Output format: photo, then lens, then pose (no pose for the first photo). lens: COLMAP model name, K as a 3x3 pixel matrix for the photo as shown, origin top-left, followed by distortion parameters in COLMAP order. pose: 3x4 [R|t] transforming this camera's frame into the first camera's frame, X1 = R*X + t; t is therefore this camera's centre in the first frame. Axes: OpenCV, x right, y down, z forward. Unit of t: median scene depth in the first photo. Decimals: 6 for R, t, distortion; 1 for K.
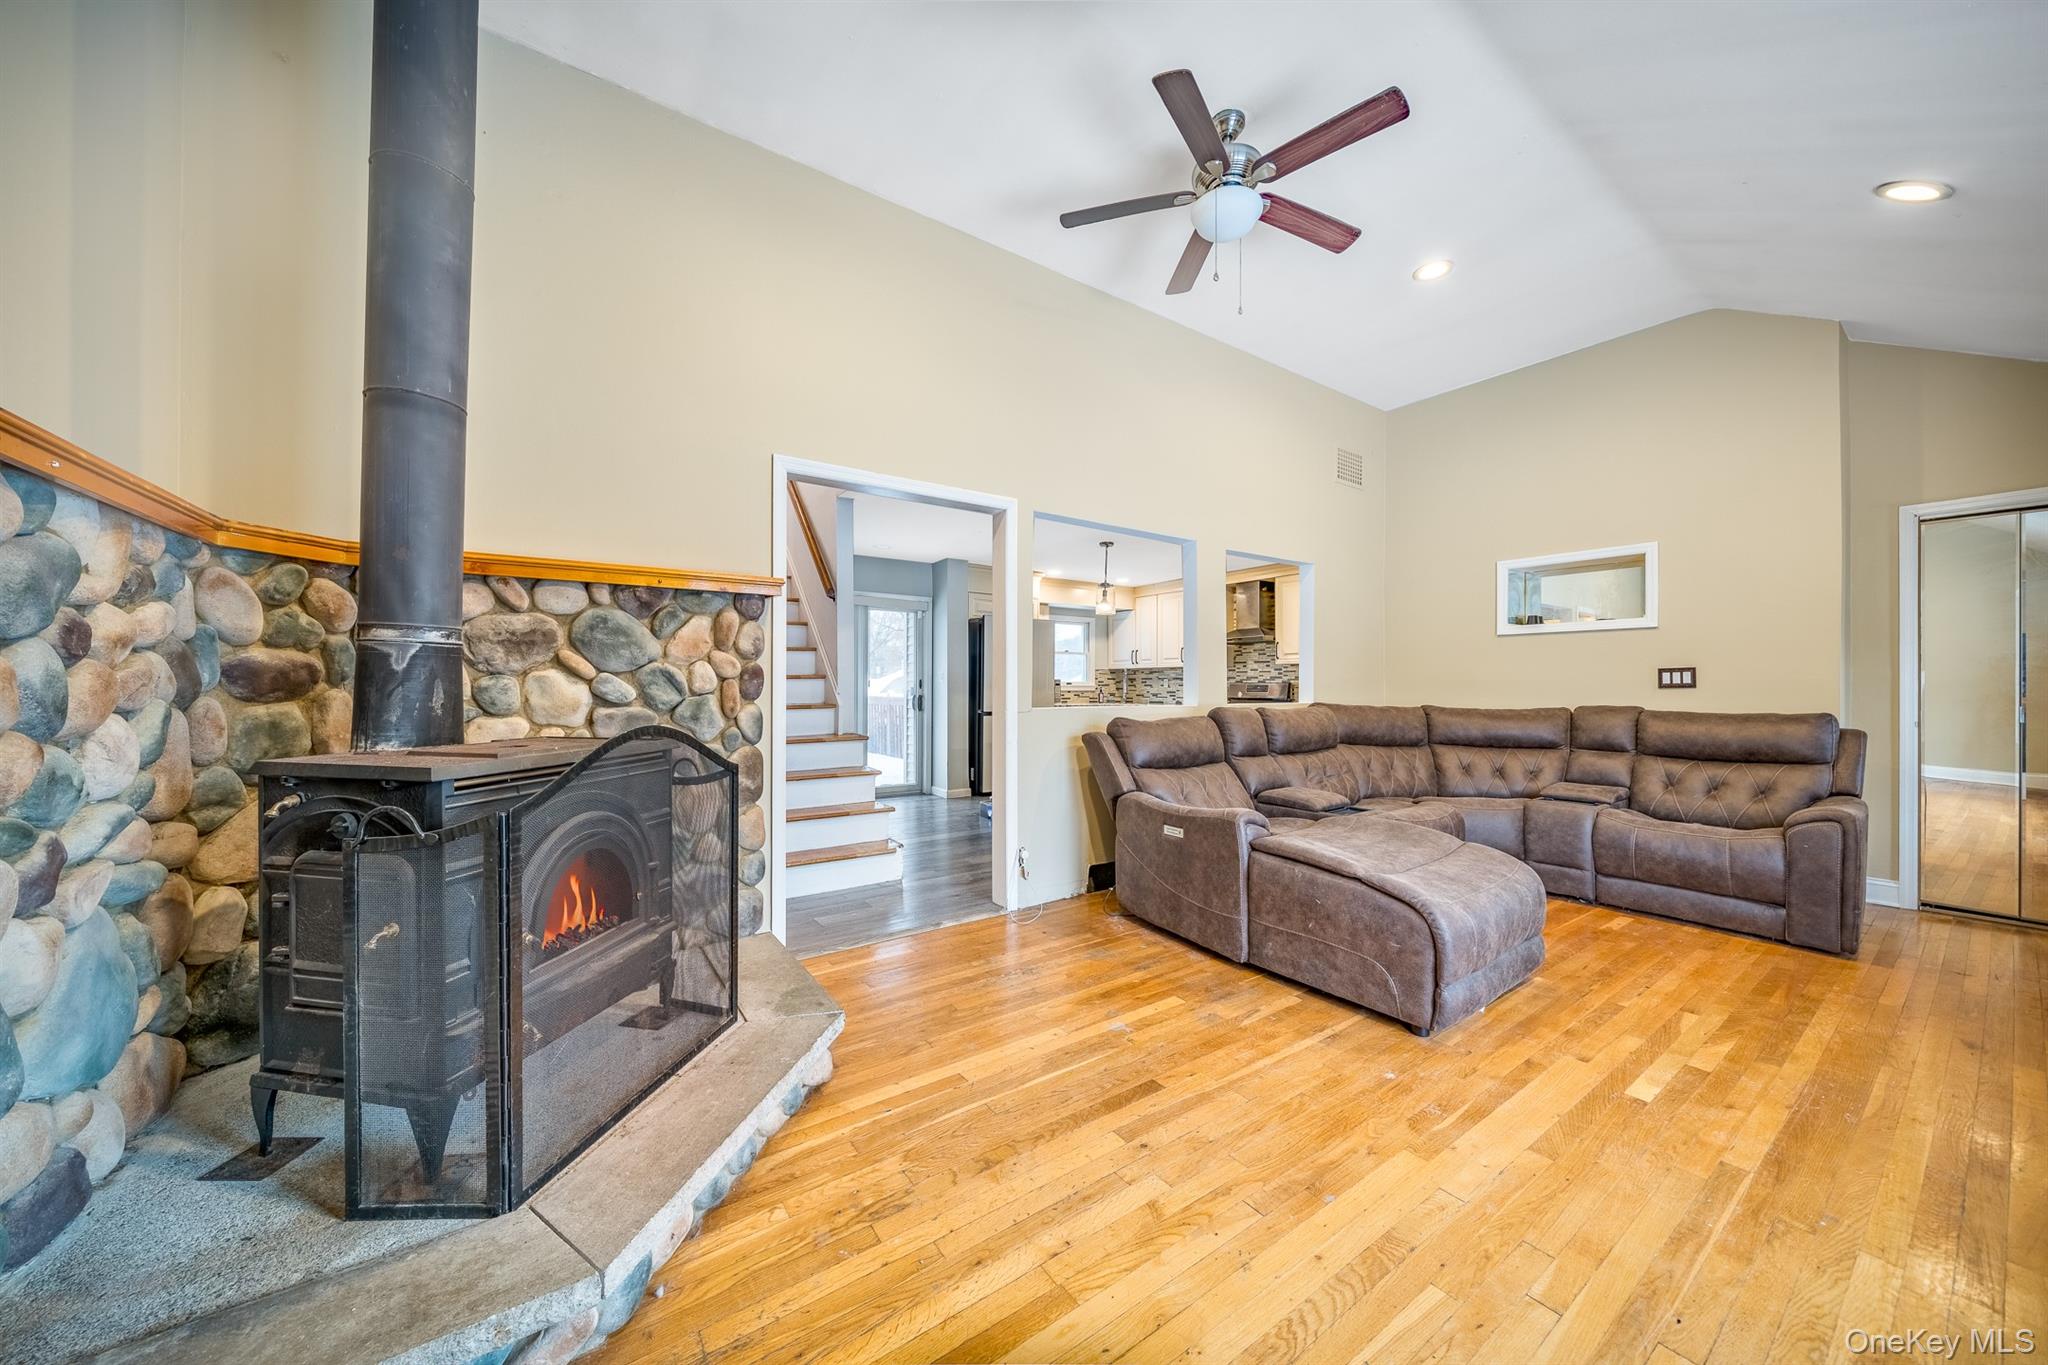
lens RADIAL K [[705.1, 0, 1024.0], [0, 705.1, 682.5], [0, 0, 1]] dist [-0.023205, 0.000061]
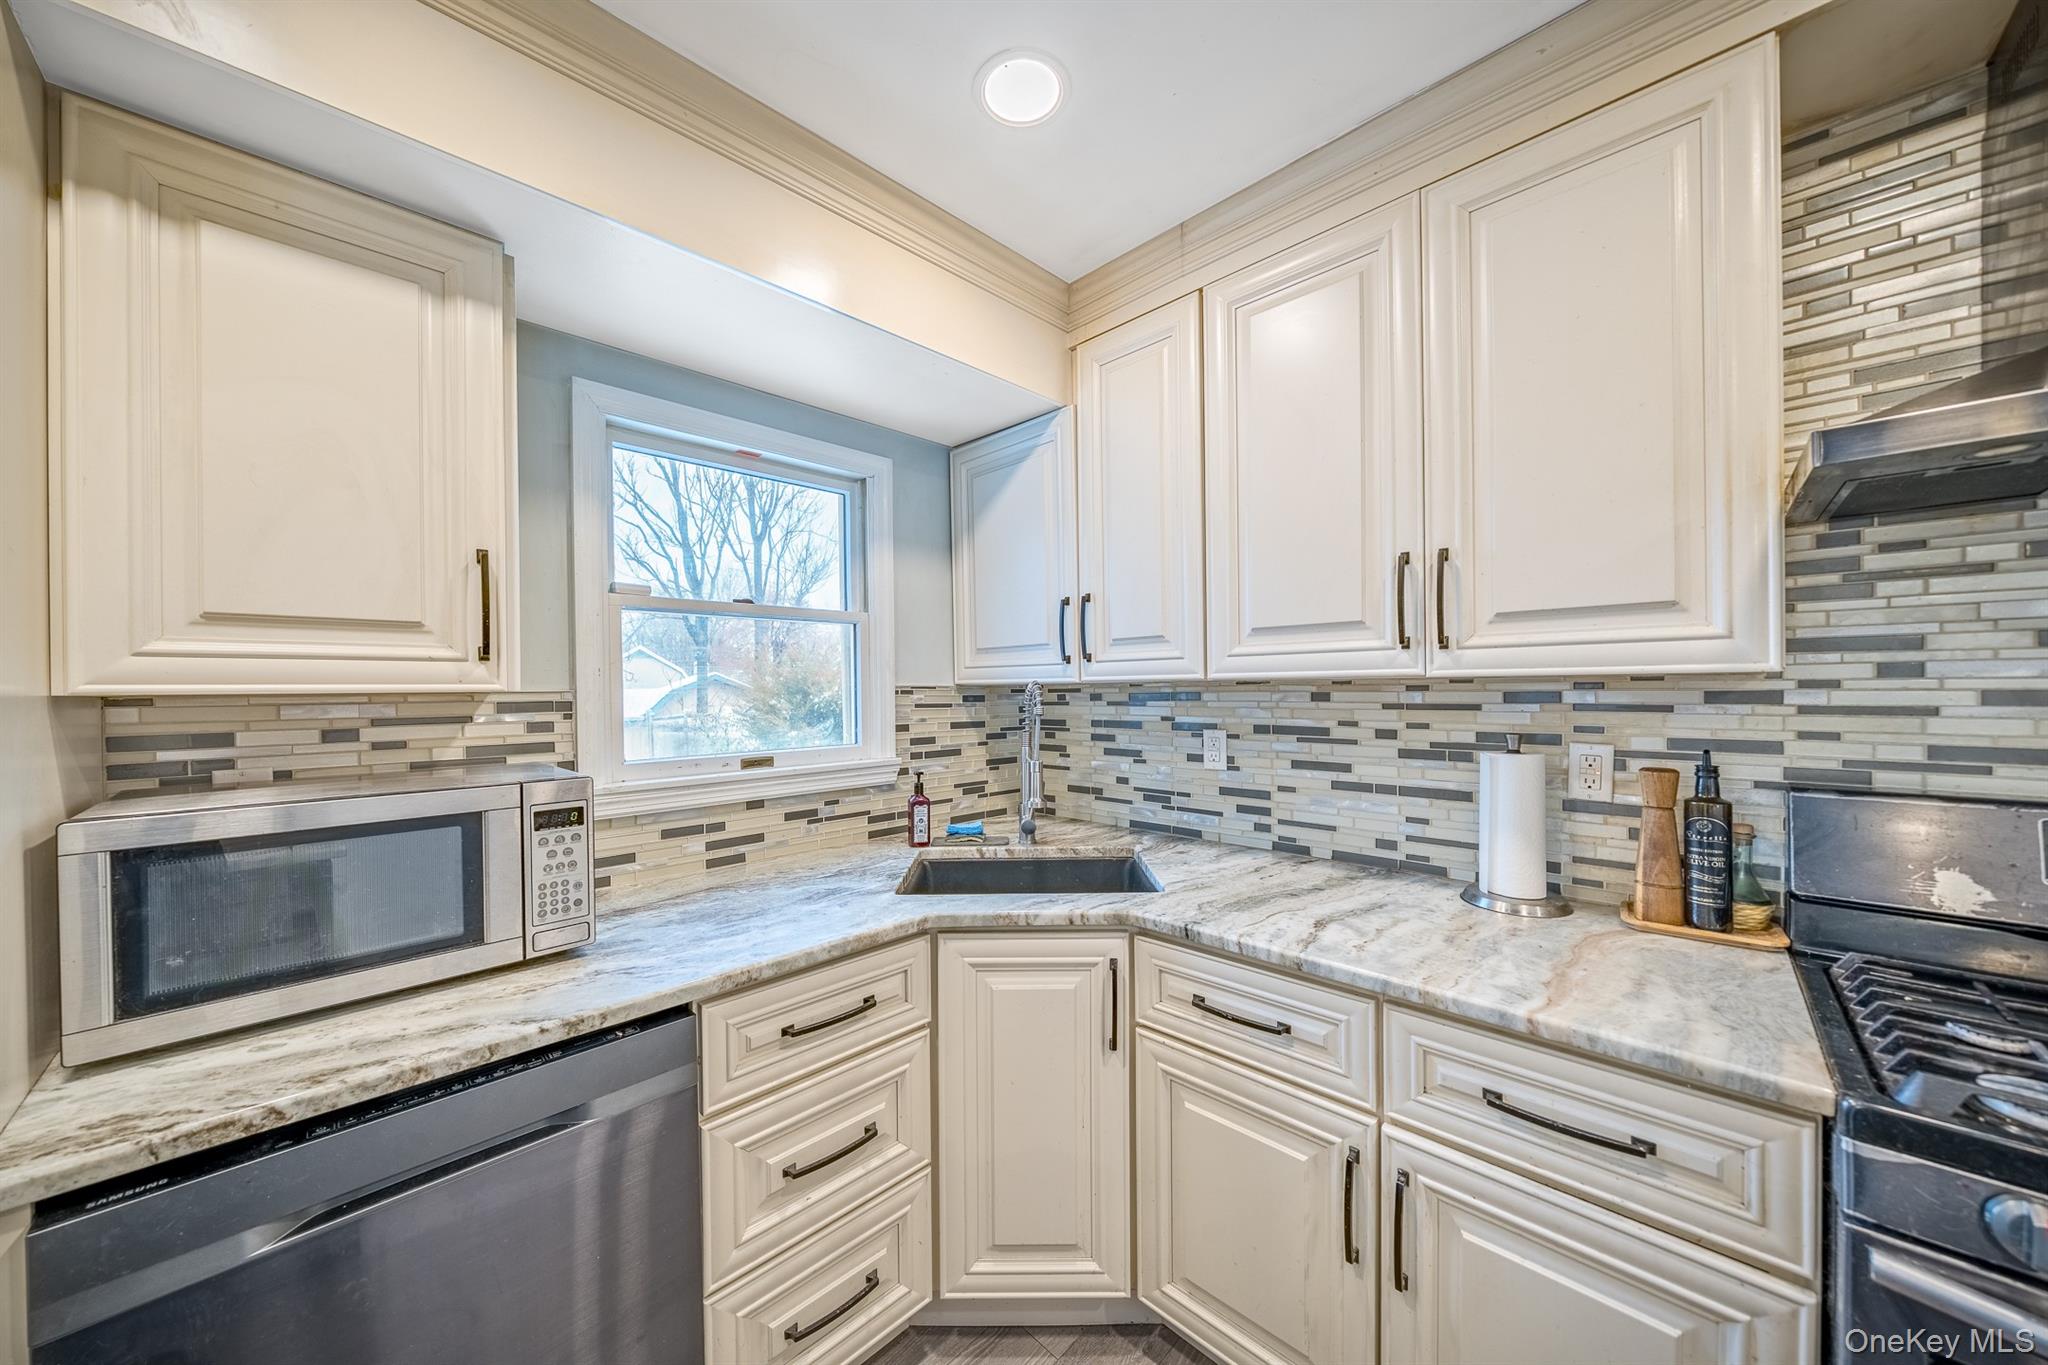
lens RADIAL K [[705.1, 0, 1024.0], [0, 705.1, 682.5], [0, 0, 1]] dist [-0.023205, 0.000061]
pose [[0.983289, -0.013002, 0.181585, 0.104868], [0.012926, 0.999915, 0.001602, -0.020938], [-0.181591, 0.000772, 0.983374, 0.804216]]
